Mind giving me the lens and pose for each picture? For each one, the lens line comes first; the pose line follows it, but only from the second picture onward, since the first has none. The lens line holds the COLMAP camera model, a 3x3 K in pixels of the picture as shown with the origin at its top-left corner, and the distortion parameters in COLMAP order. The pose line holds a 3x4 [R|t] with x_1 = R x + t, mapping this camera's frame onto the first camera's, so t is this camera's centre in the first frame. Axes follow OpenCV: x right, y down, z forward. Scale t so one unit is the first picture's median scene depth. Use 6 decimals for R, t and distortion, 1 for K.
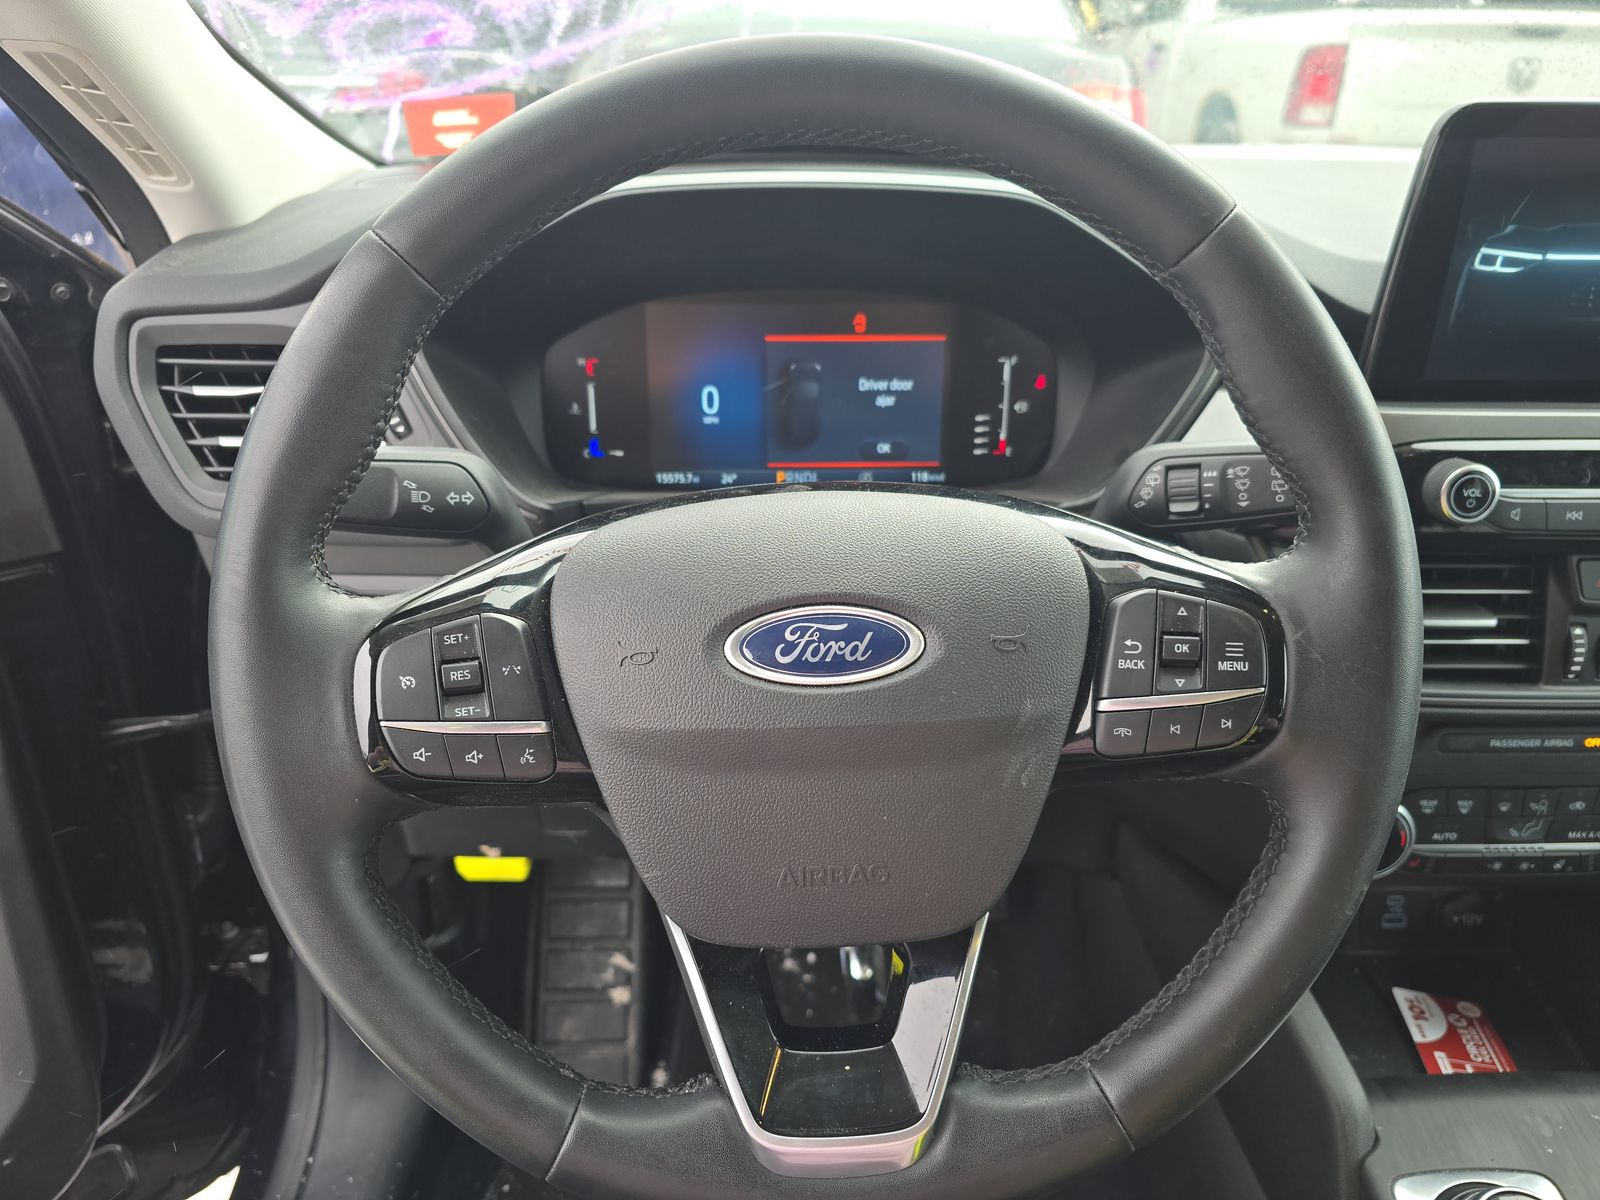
lens RADIAL K [[1130.9, 0, 800.0], [0, 1130.9, 600.0], [0, 0, 1]] dist [0.044241, -0.052597]
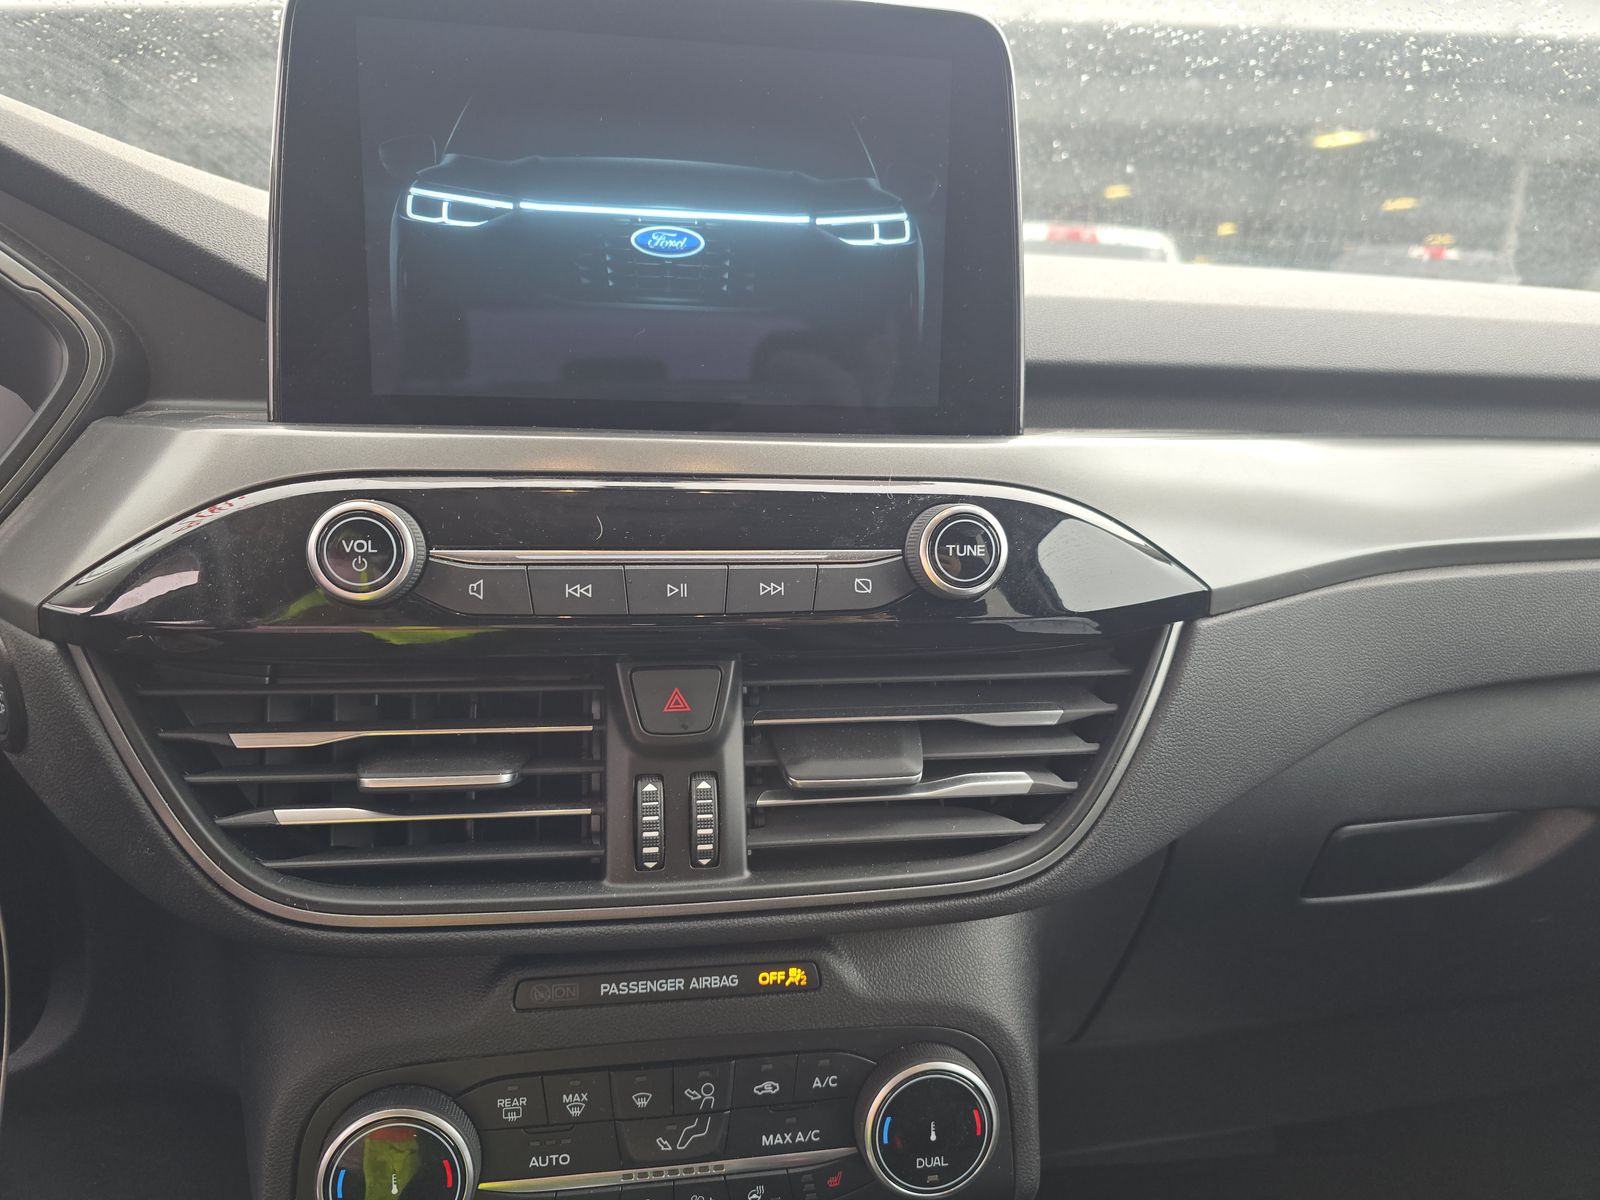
lens RADIAL K [[1130.9, 0, 800.0], [0, 1130.9, 600.0], [0, 0, 1]] dist [0.044241, -0.052597]
pose [[0.989972, -0.014000, 0.140571, 0.616477], [0.046593, 0.971755, -0.231347, 0.067286], [-0.133362, 0.235577, 0.962662, 0.344943]]
